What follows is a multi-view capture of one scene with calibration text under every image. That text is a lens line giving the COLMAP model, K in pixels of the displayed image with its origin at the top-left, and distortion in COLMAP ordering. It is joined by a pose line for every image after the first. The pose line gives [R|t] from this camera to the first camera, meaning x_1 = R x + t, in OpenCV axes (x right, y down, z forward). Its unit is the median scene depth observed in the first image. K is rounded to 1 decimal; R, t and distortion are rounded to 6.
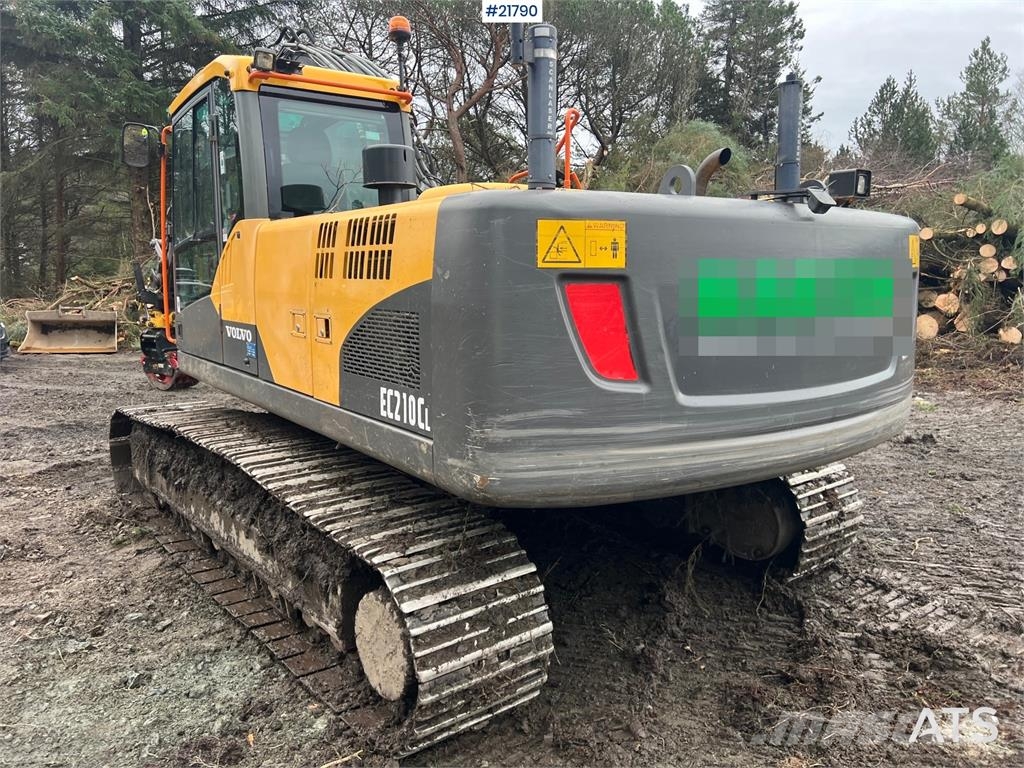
lens RADIAL K [[767.7, 0, 514.9], [0, 767.7, 367.2], [0, 0, 1]] dist [0.064613, -0.068691]
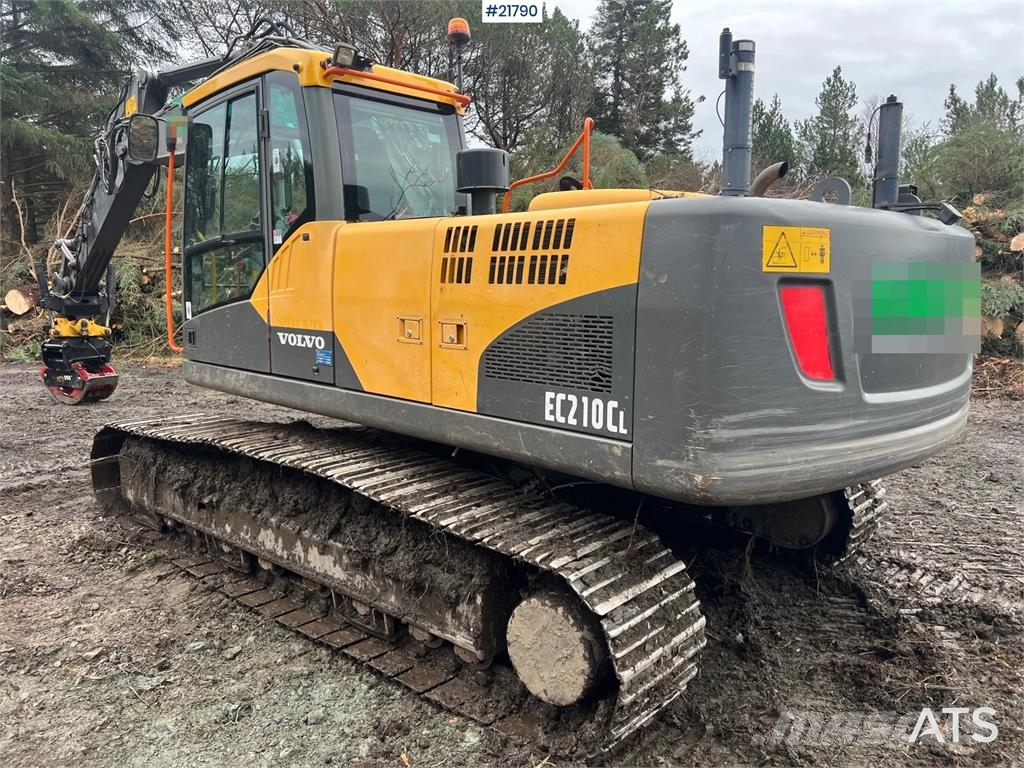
lens RADIAL K [[767.7, 0, 509.2], [0, 767.7, 369.6], [0, 0, 1]] dist [0.064613, -0.068691]
pose [[0.984190, -0.015502, 0.176436, -0.315172], [0.016318, 0.999862, -0.003173, -0.000422], [-0.176362, 0.006002, 0.984307, 0.021476]]
